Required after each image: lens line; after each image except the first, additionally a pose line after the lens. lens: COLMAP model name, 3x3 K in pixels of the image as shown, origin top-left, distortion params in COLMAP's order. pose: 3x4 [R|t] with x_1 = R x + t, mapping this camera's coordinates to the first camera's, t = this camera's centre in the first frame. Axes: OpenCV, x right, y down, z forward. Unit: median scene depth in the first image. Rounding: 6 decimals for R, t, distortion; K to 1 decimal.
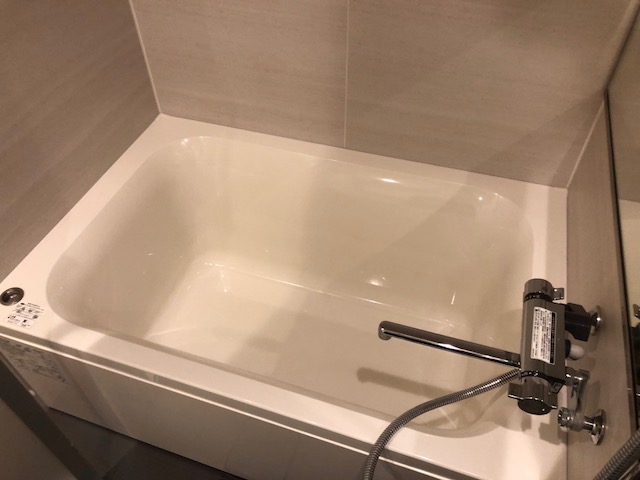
lens RADIAL K [[527.8, 0, 320.5], [0, 527.8, 213.9], [0, 0, 1]] dist [0.003610, 0.004299]
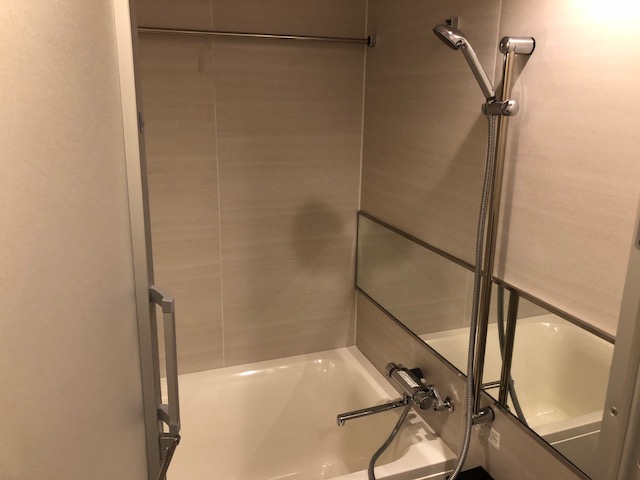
lens RADIAL K [[524.6, 0, 320.0], [0, 524.6, 240.0], [0, 0, 1]] dist [-0.000785, 0.004950]
pose [[0.774437, -0.149903, 0.614635, -0.687982], [0.426587, 0.841172, -0.332345, 0.199654], [-0.467195, 0.519575, 0.715381, -0.401111]]
